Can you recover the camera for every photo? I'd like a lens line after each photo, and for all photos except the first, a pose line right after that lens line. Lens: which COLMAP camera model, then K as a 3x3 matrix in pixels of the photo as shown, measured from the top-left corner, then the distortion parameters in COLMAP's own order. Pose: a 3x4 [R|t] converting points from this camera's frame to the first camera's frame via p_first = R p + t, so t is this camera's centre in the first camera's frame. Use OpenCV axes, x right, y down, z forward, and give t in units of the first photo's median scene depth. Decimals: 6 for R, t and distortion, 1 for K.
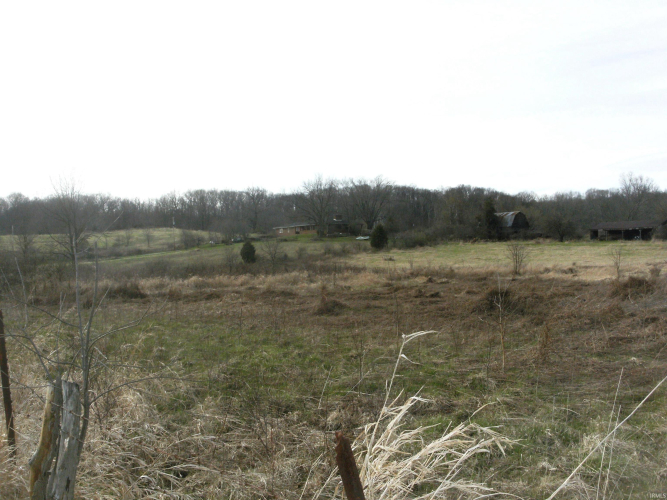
lens RADIAL K [[726.8, 0, 333.1], [0, 726.8, 249.7], [0, 0, 1]] dist [-0.037823, 0.000000]
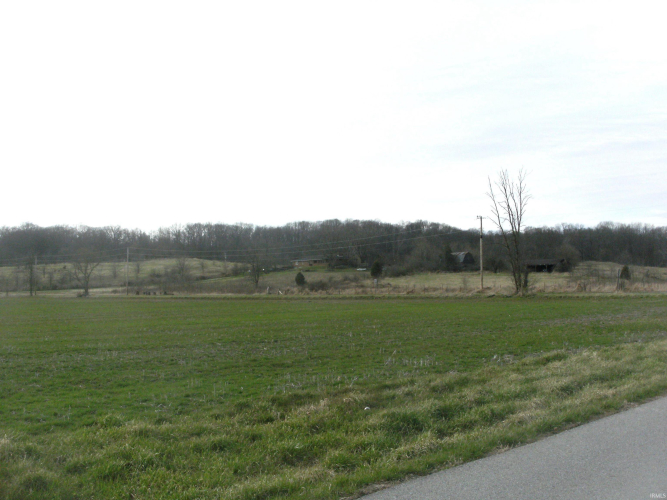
lens RADIAL K [[726.8, 0, 333.9], [0, 726.8, 250.9], [0, 0, 1]] dist [-0.037823, 0.000000]
pose [[0.997828, 0.008767, 0.065281, -0.096347], [-0.006522, 0.999383, -0.034526, -0.002255], [-0.065543, 0.034025, 0.997269, -0.392992]]
